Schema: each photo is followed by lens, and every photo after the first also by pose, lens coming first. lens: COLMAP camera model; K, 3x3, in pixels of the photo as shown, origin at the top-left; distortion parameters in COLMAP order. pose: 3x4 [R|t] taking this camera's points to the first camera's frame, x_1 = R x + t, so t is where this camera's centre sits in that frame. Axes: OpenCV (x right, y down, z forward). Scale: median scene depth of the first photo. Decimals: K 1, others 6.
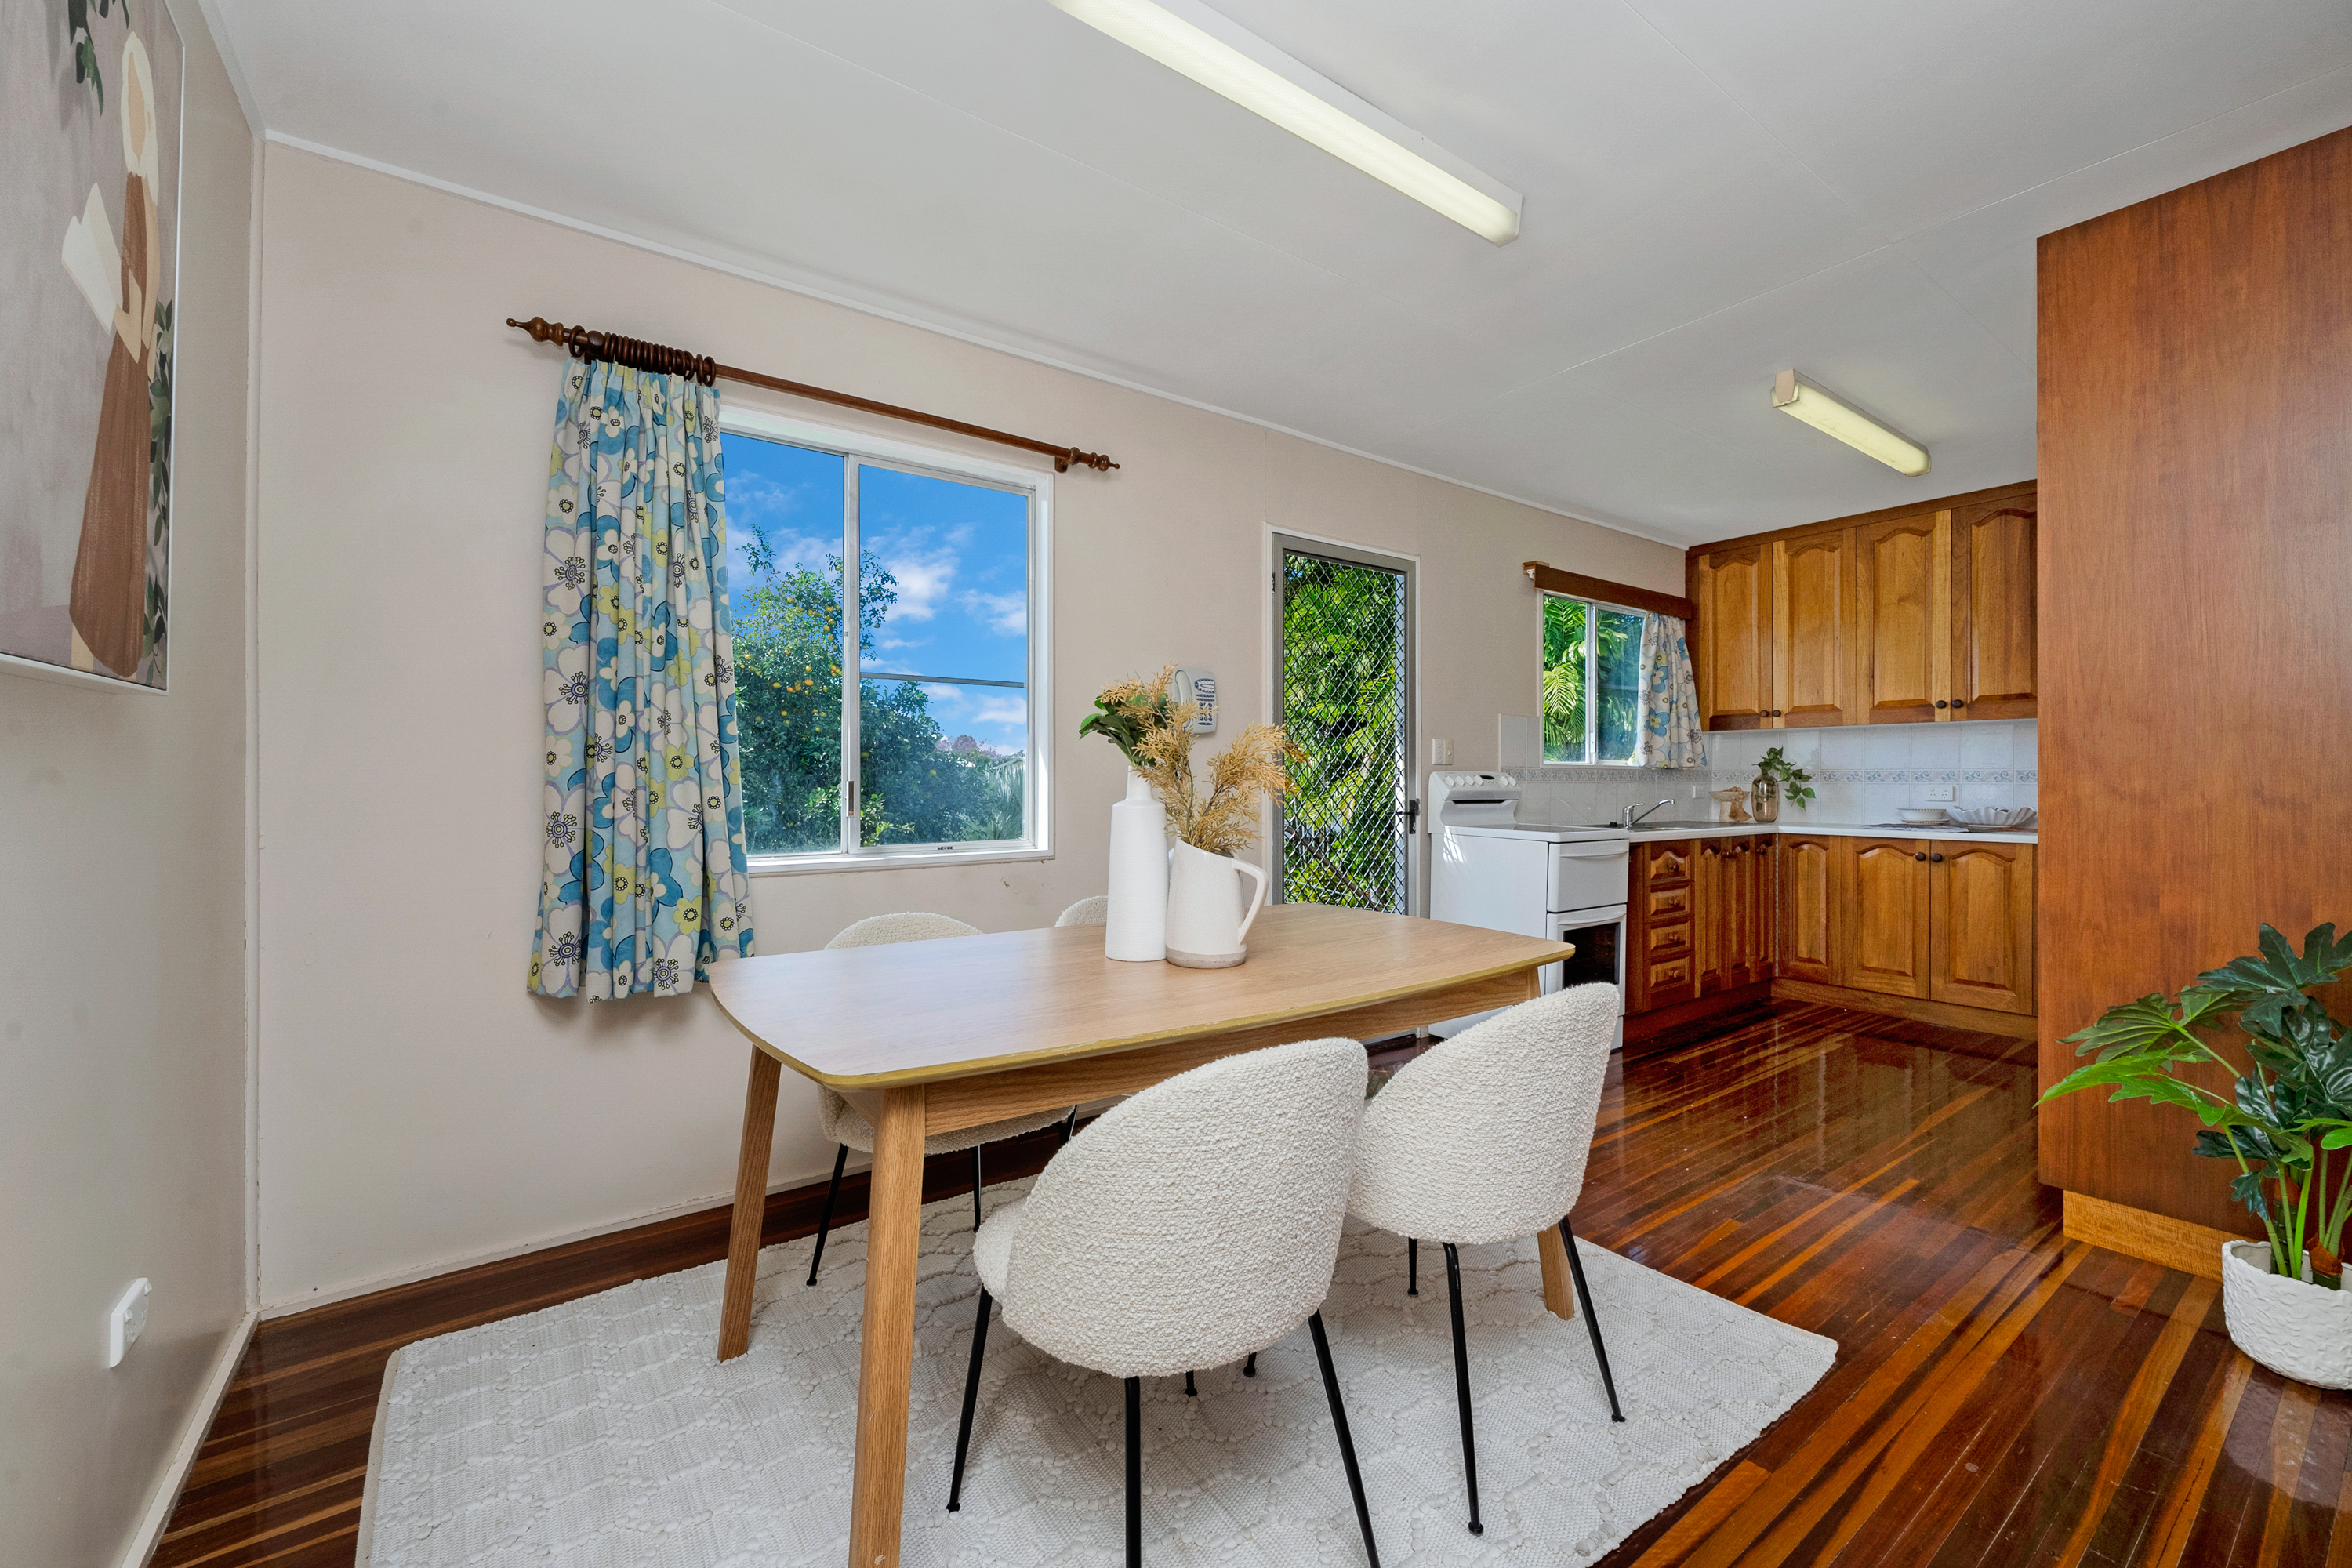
lens RADIAL K [[934.5, 0, 1180.6], [0, 934.5, 781.2], [0, 0, 1]] dist [0.000229, 0.000122]
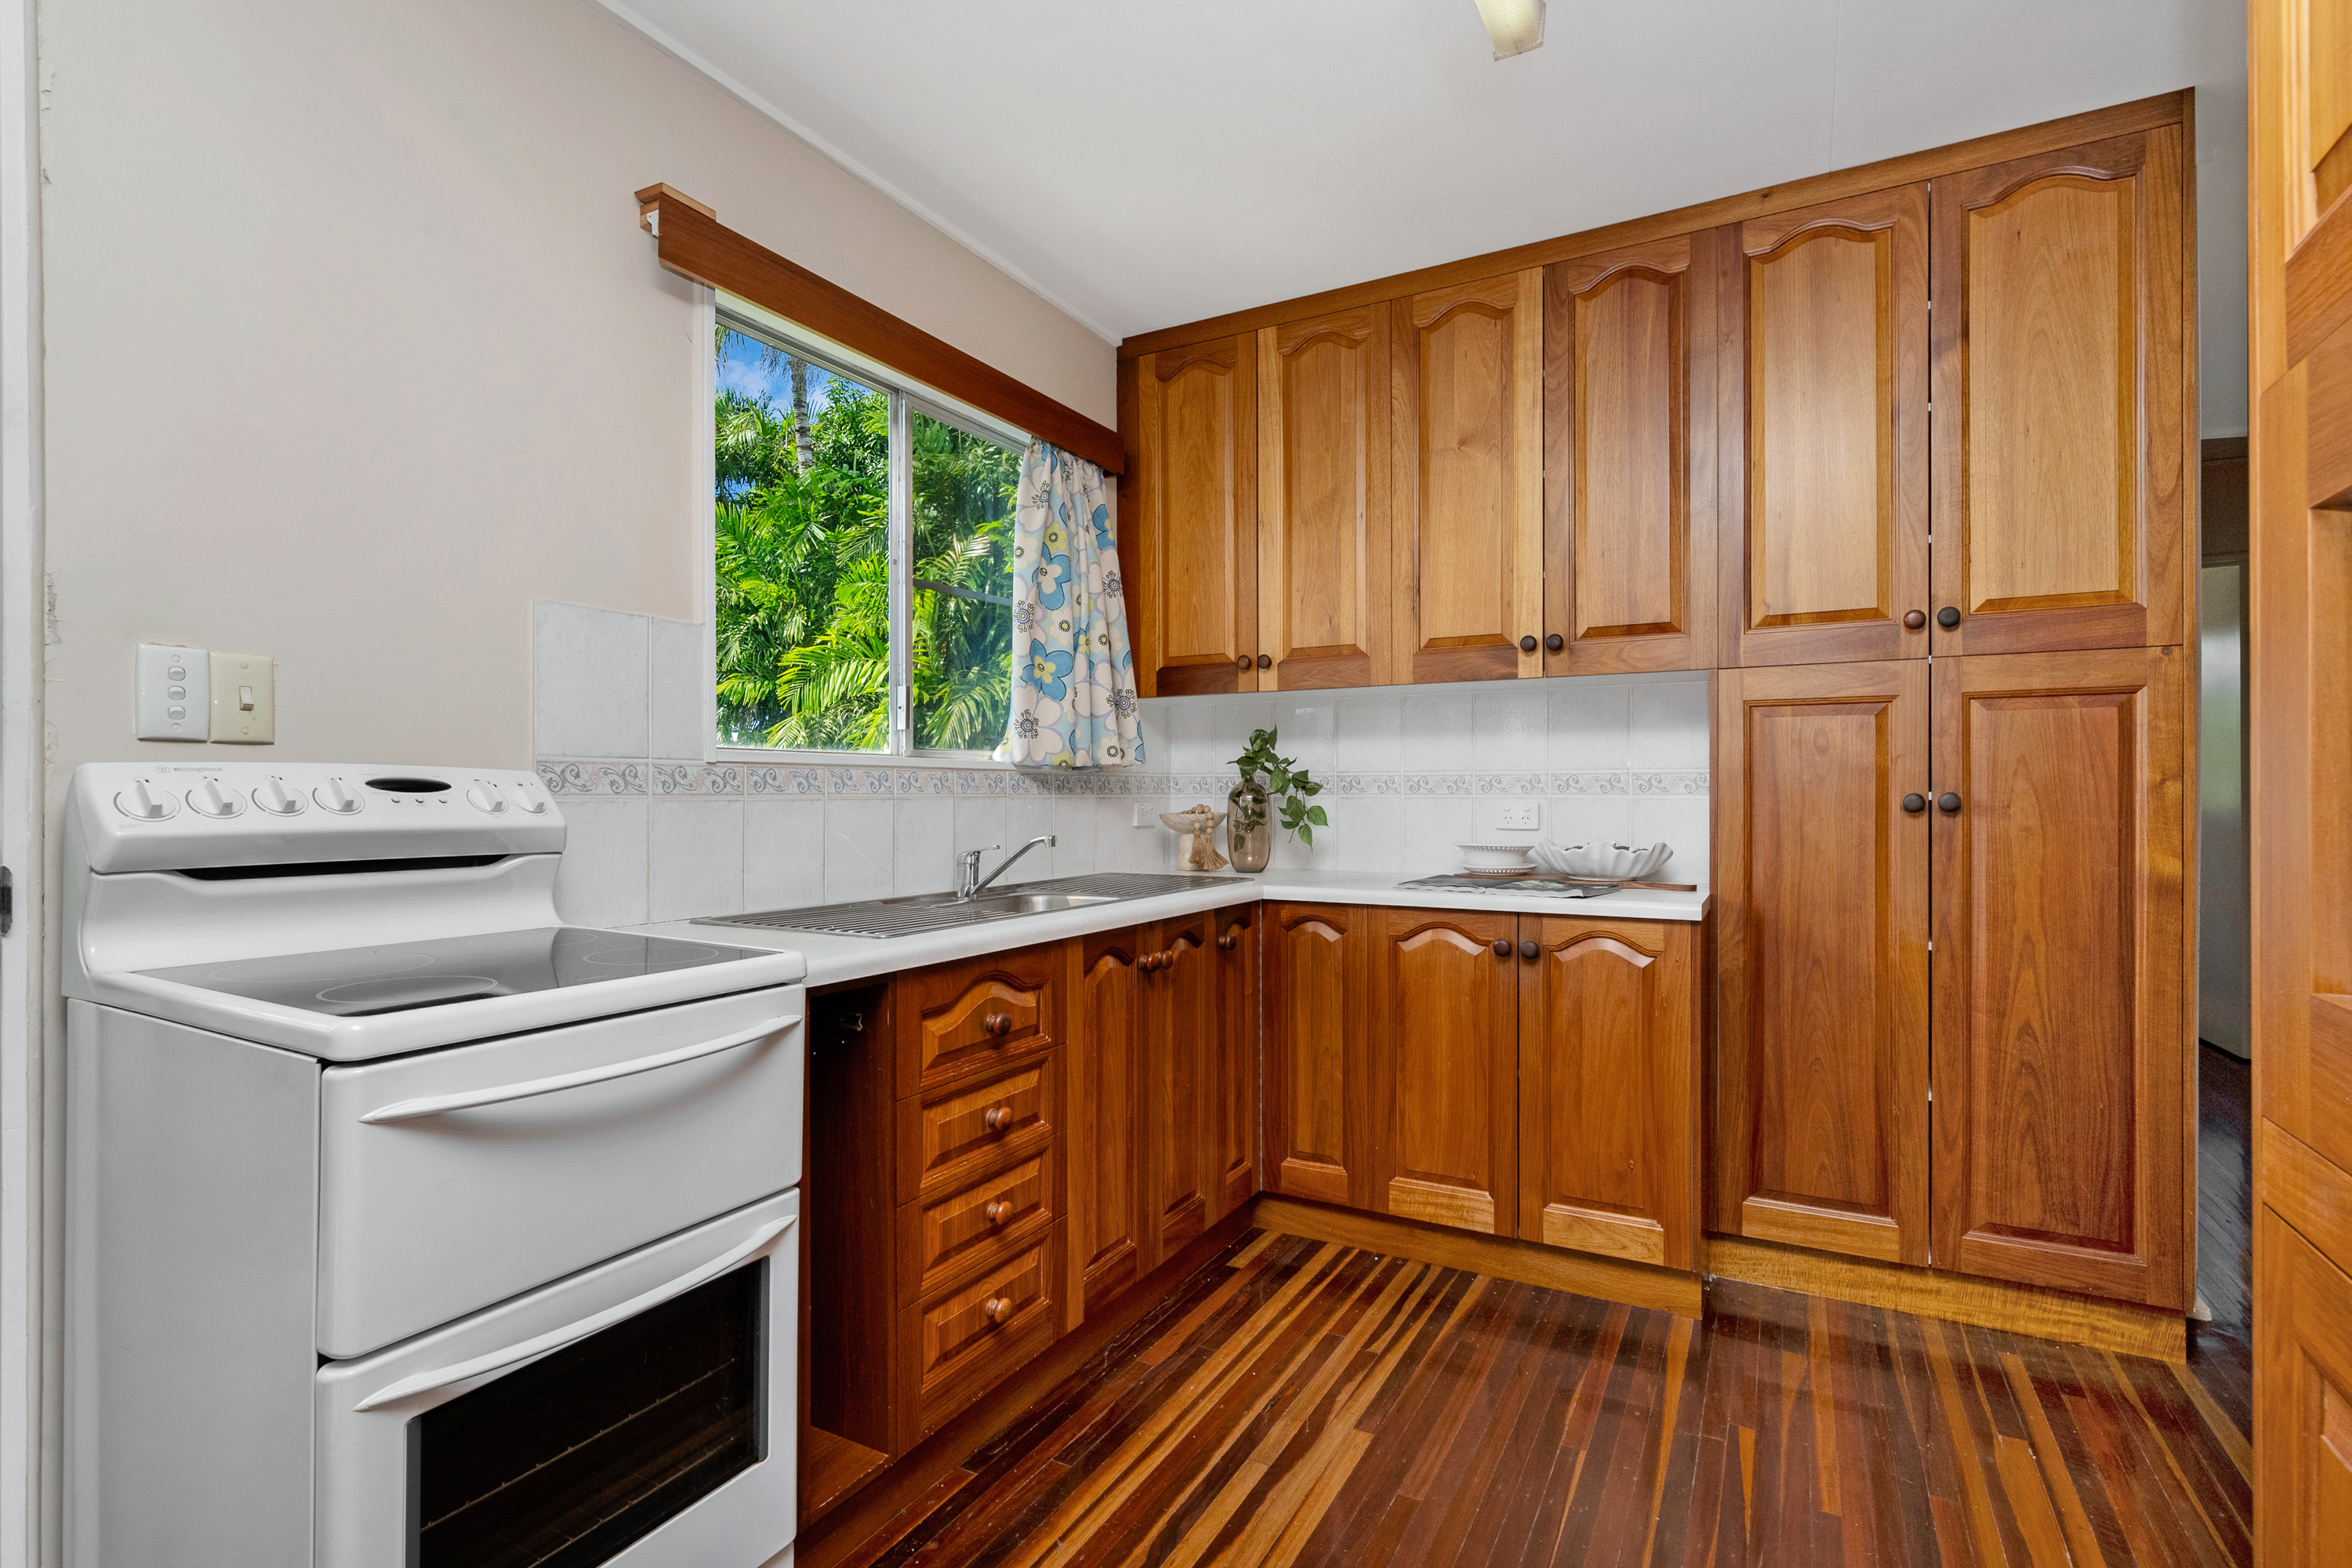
lens RADIAL K [[1118.3, 0, 1171.4], [0, 1118.3, 791.1], [0, 0, 1]] dist [-0.001545, -0.000067]
pose [[0.905206, -0.001414, 0.424970, 0.351702], [0.002132, 0.999997, -0.001214, -0.000976], [-0.424967, 0.002005, 0.905207, 0.495246]]
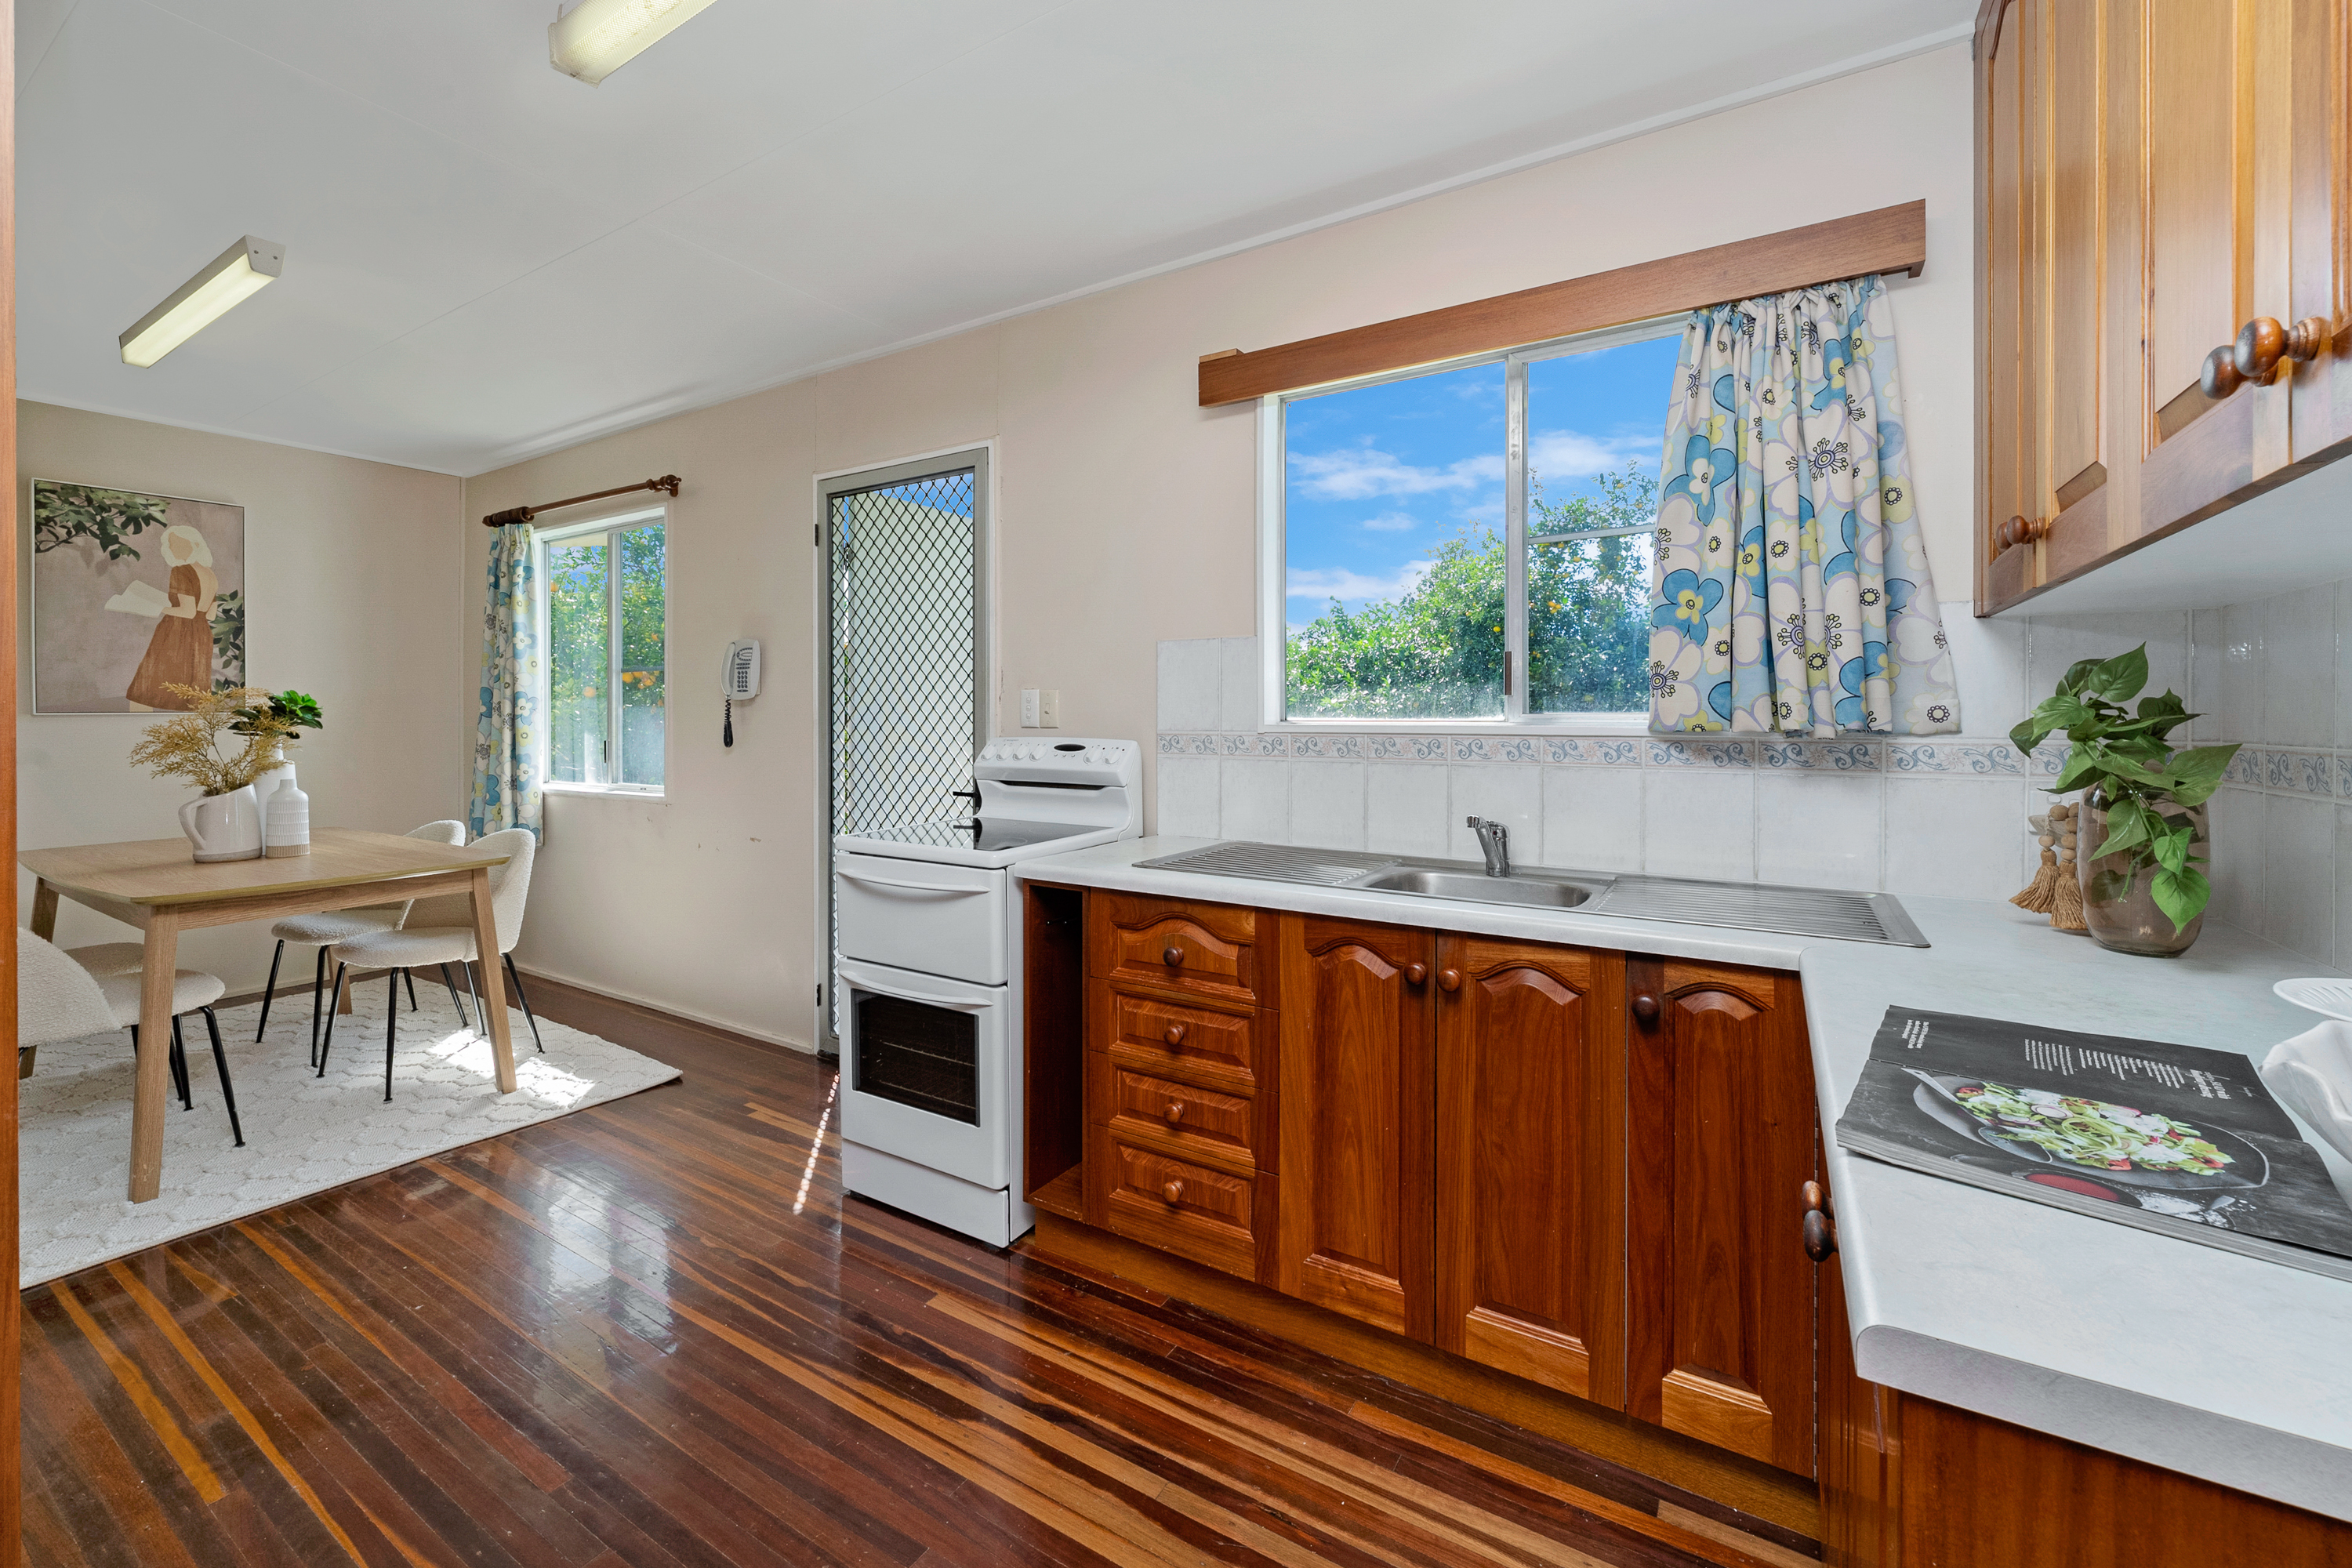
lens RADIAL K [[956.8, 0, 1170.2], [0, 956.8, 723.7], [0, 0, 1]] dist [0.000191, -0.000035]
pose [[0.379265, 0.003838, -0.925280, 0.839253], [-0.002087, 0.999992, 0.003293, -0.019778], [0.925286, 0.000682, 0.379270, 0.720732]]
